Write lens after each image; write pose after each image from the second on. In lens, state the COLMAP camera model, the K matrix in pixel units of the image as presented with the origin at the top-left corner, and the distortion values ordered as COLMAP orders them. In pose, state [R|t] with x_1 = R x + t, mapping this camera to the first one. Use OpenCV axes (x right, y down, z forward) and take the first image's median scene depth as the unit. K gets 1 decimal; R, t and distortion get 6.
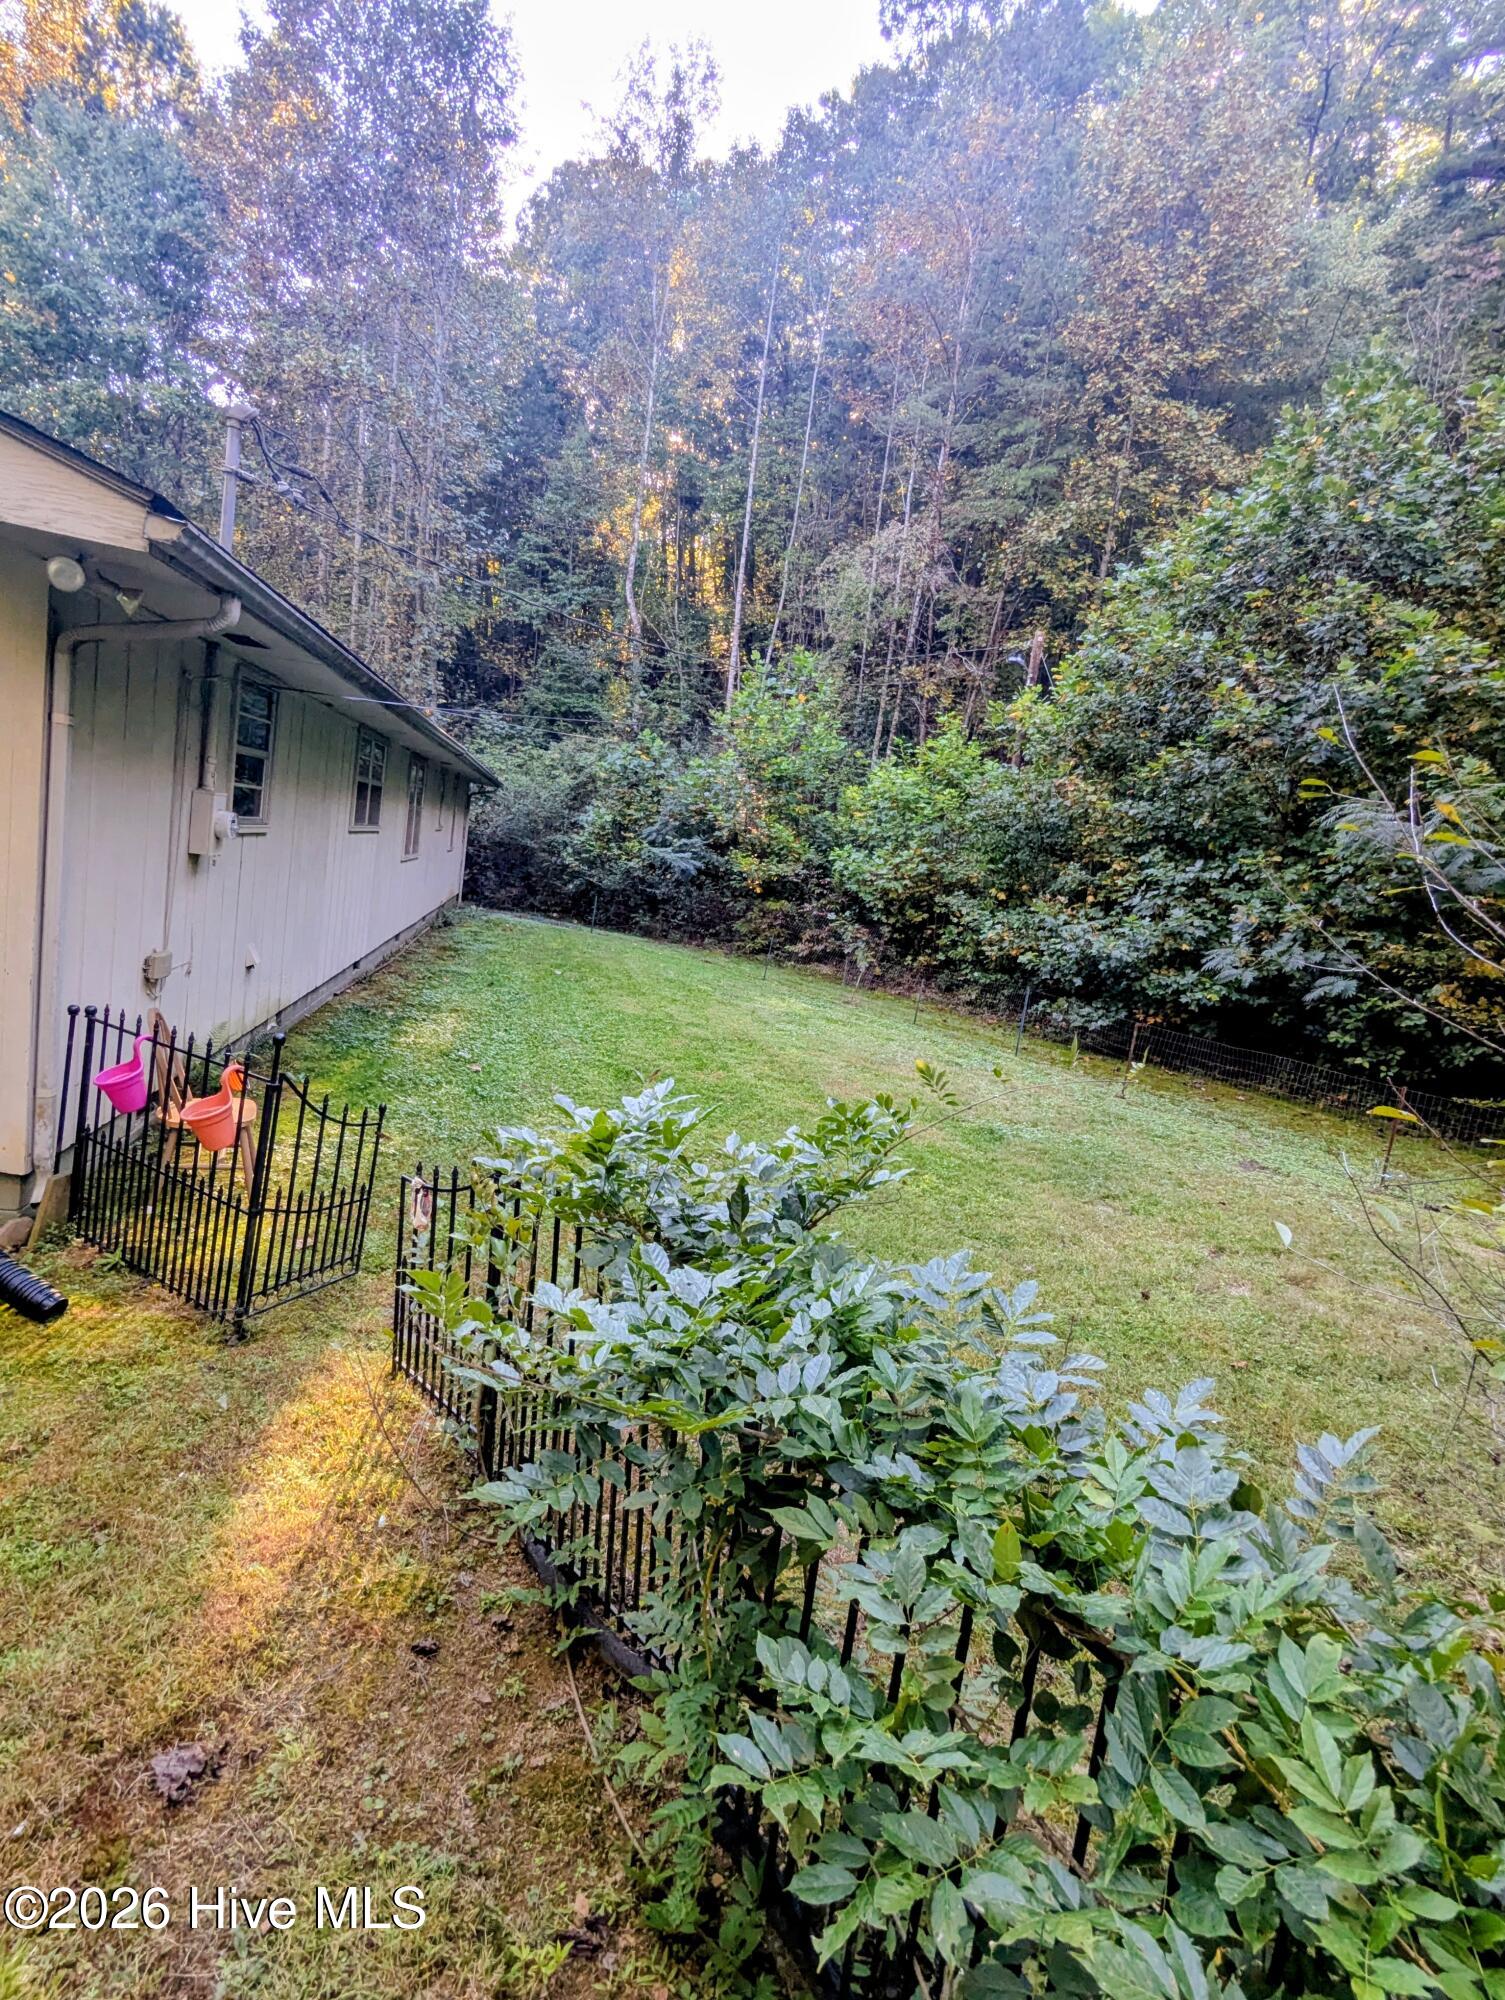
lens RADIAL K [[952.9, 0, 750.9], [0, 952.9, 993.7], [0, 0, 1]] dist [0.001883, 0.000912]
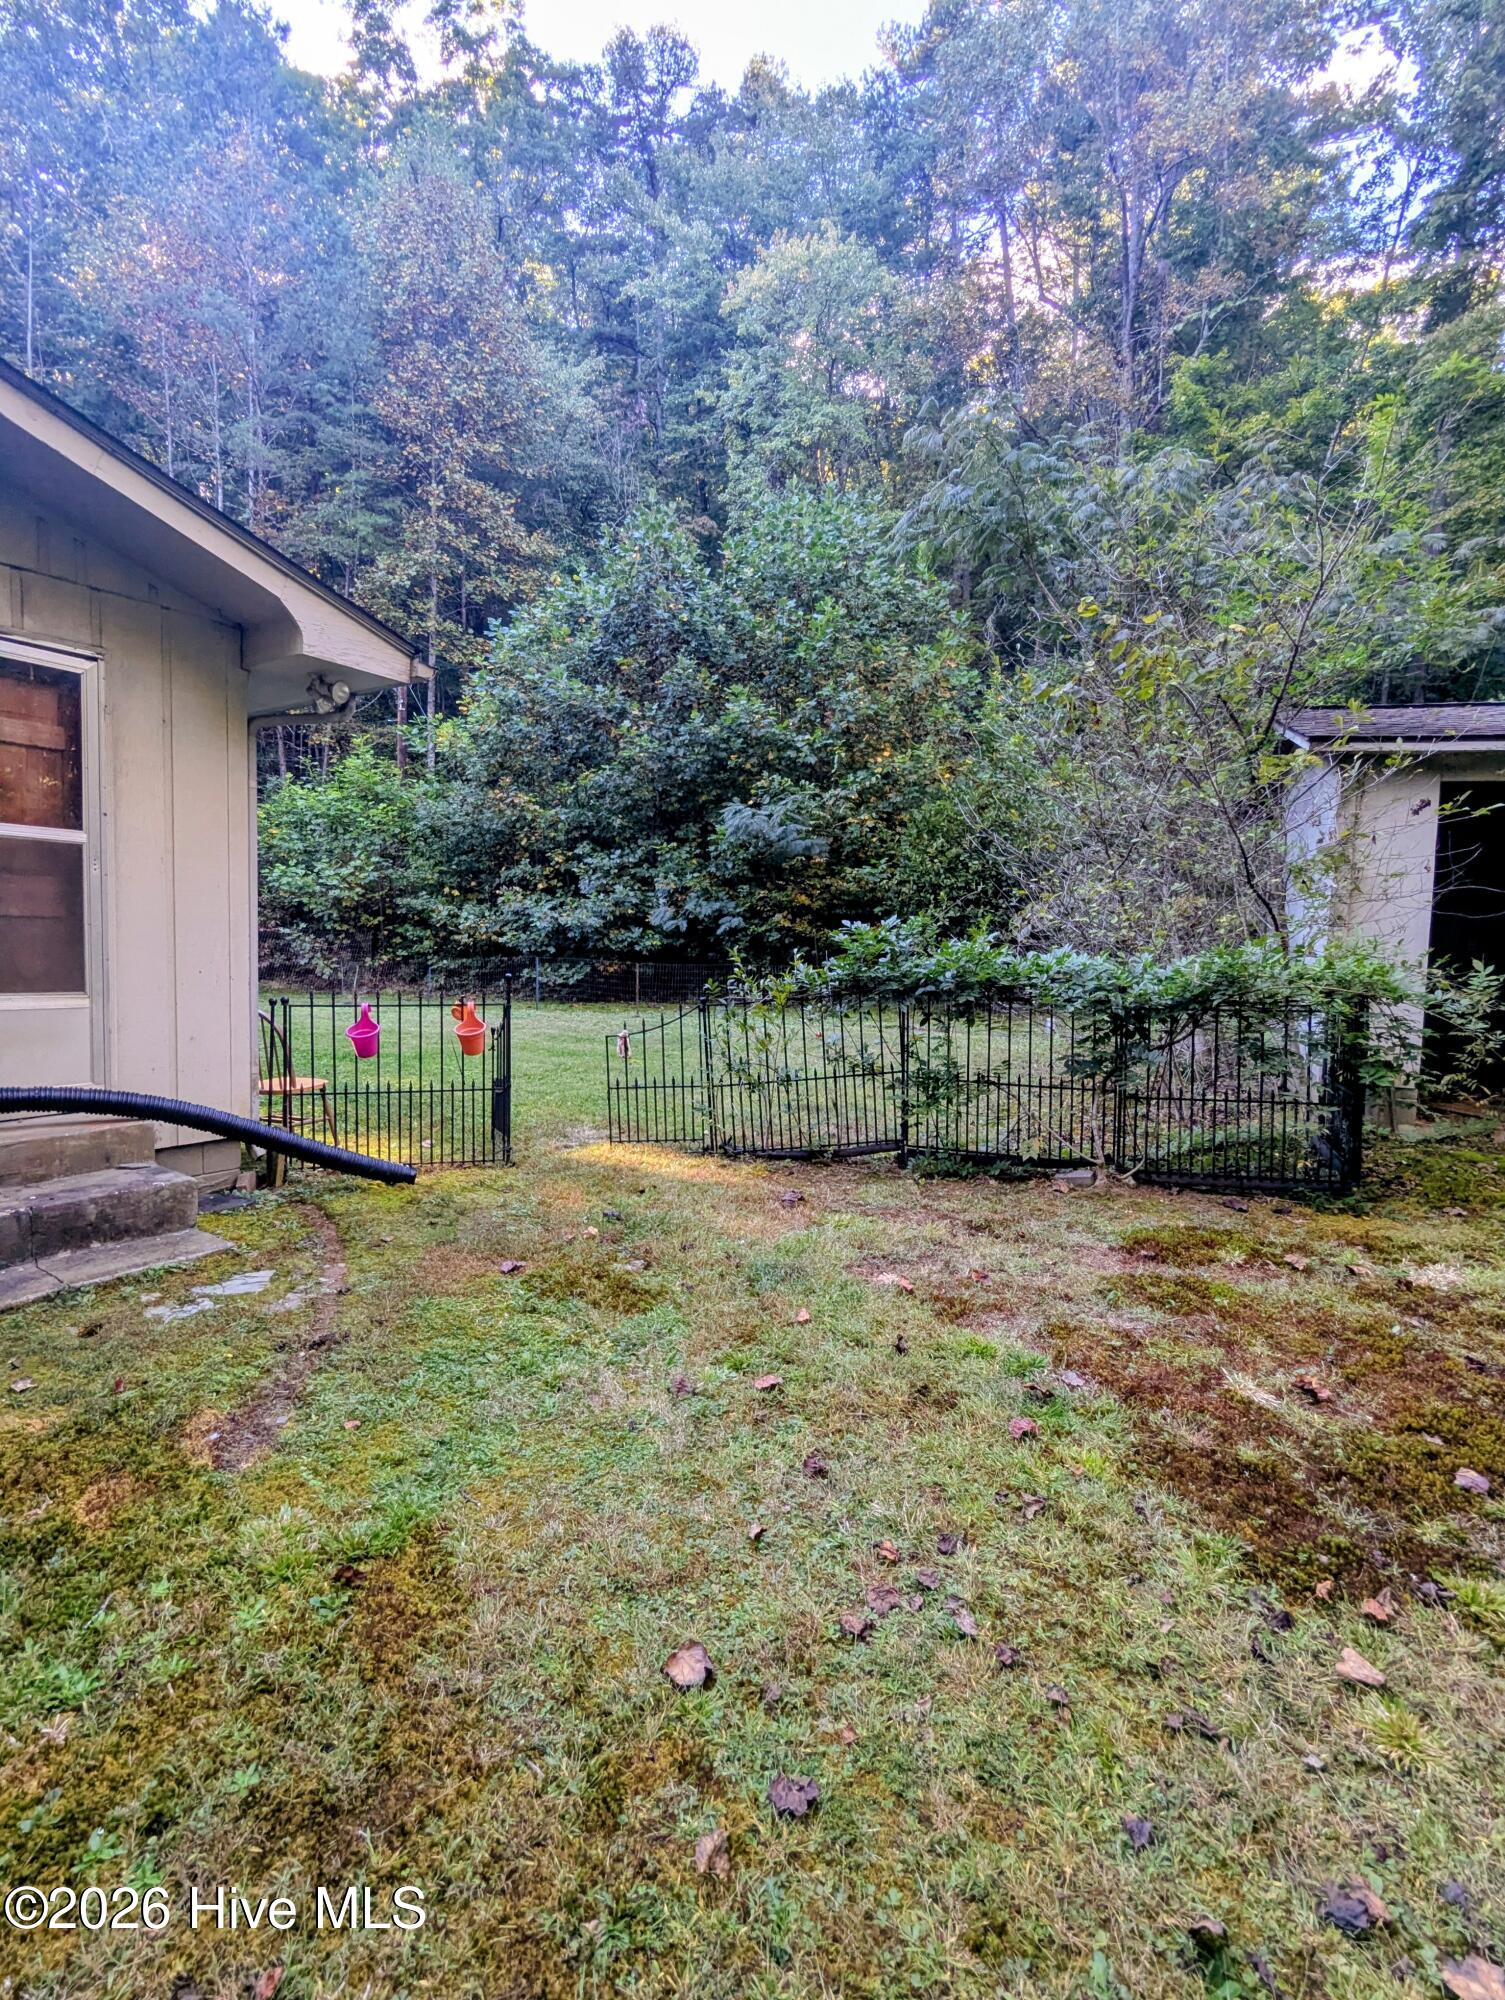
lens RADIAL K [[951.3, 0, 748.8], [0, 951.3, 996.1], [0, 0, 1]] dist [-0.002295, 0.001903]
pose [[0.724021, -0.172369, 0.667895, -0.224224], [0.174010, 0.982599, 0.064955, 0.007818], [-0.667469, 0.069192, 0.741416, -0.085281]]
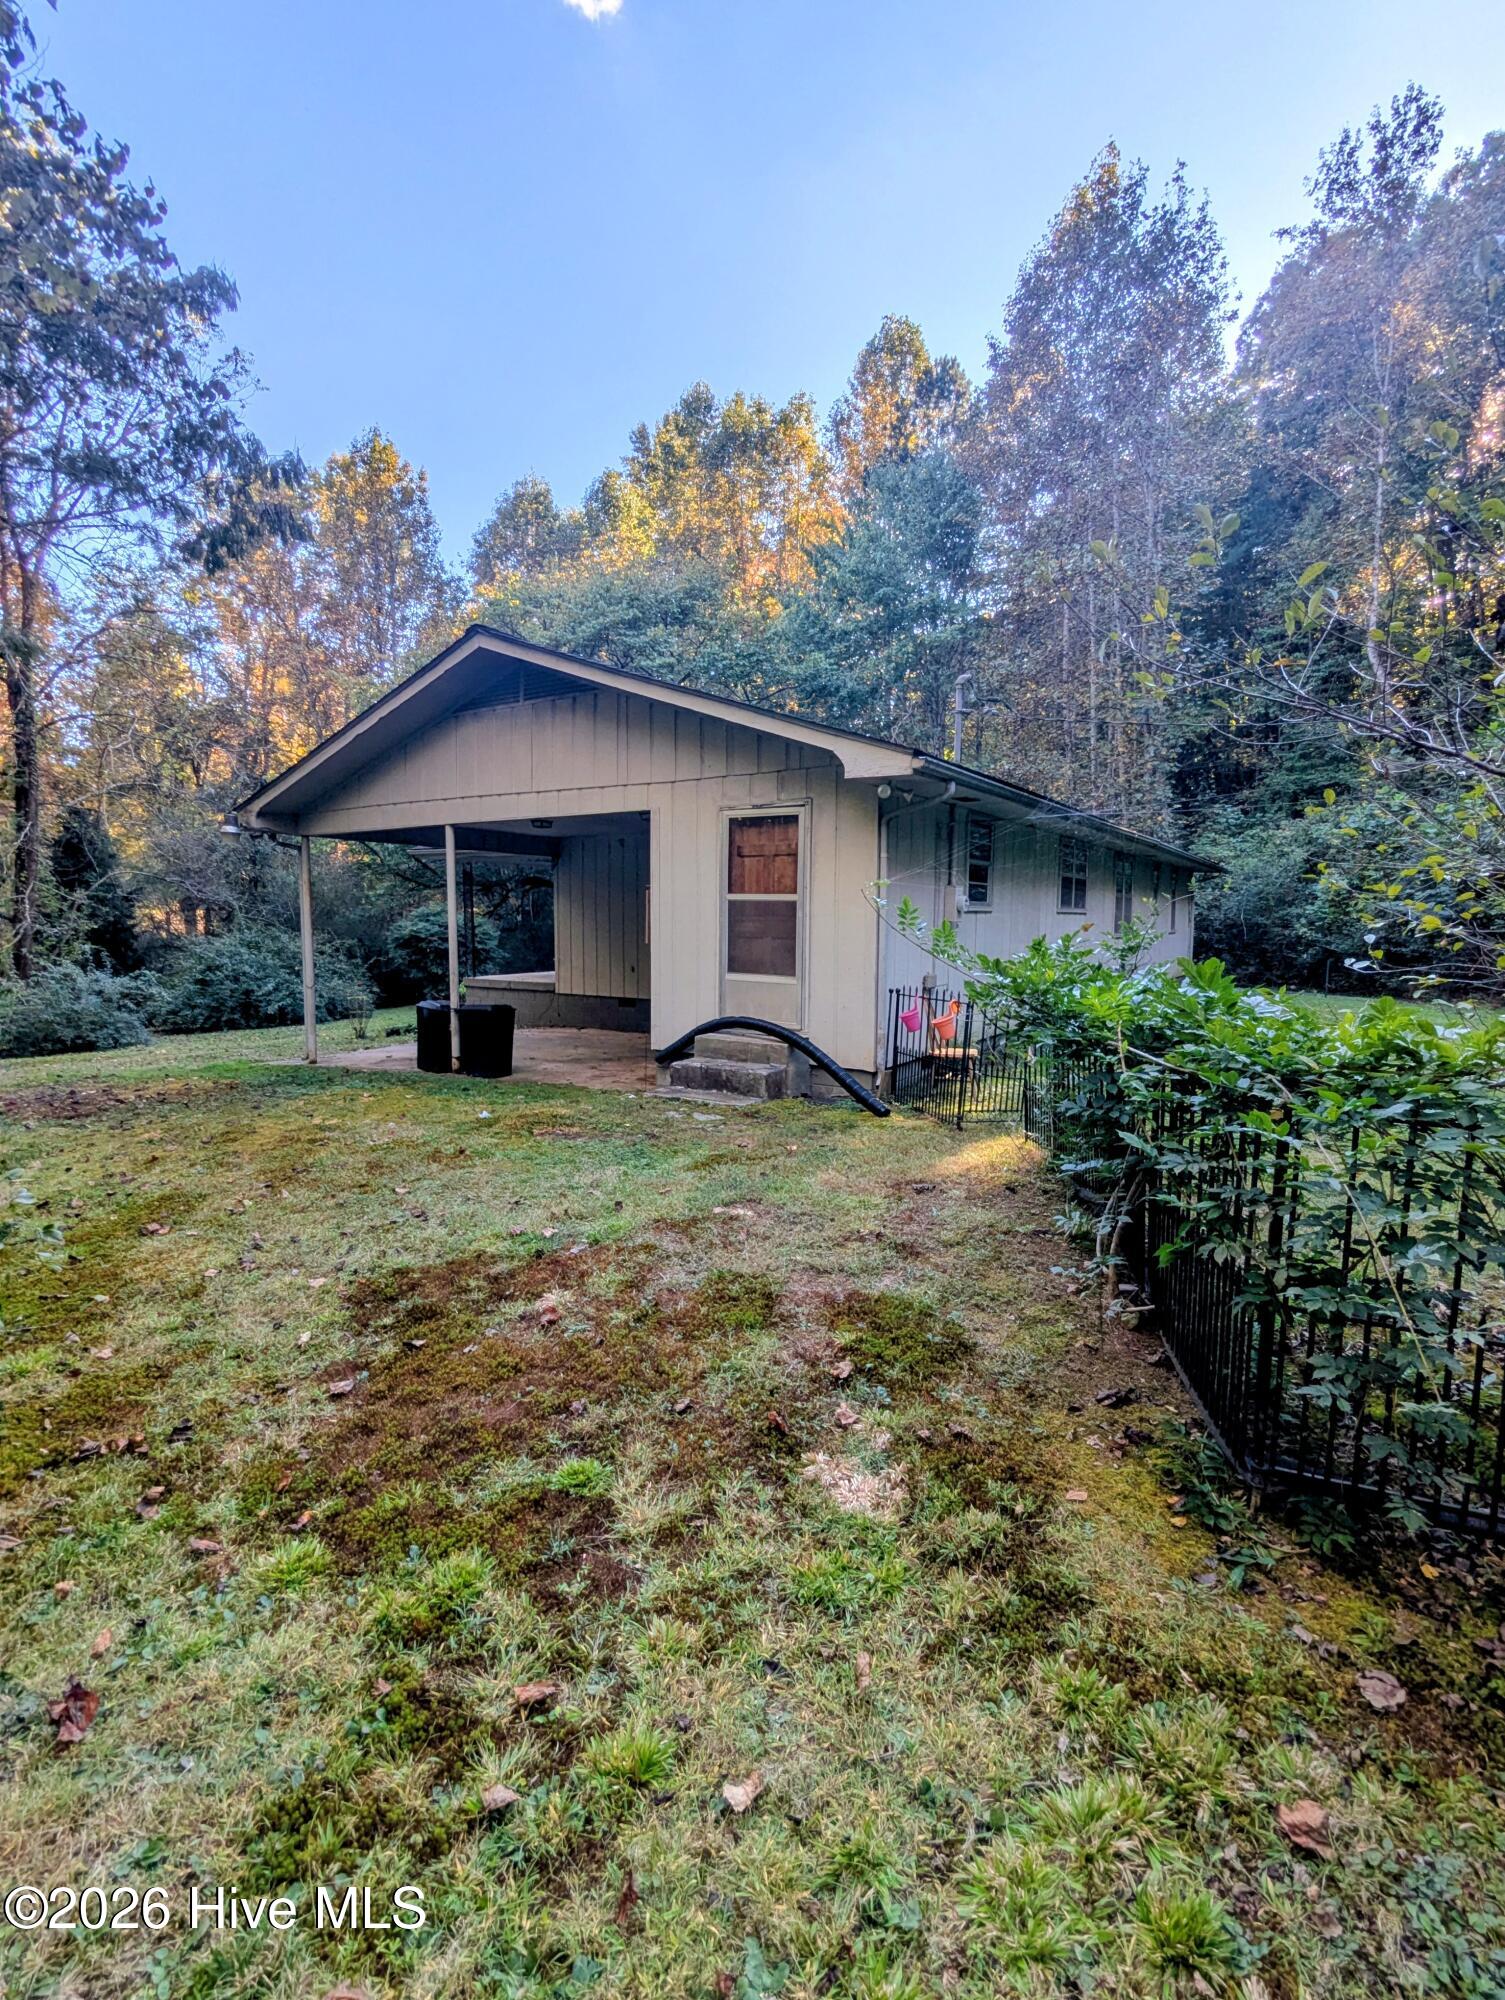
lens RADIAL K [[951.3, 0, 748.8], [0, 951.3, 996.1], [0, 0, 1]] dist [-0.002295, 0.001903]
pose [[0.710819, -0.084945, -0.698227, 0.105534], [0.001748, 0.992891, -0.119014, 0.055870], [0.703373, 0.083377, 0.705914, -0.139271]]
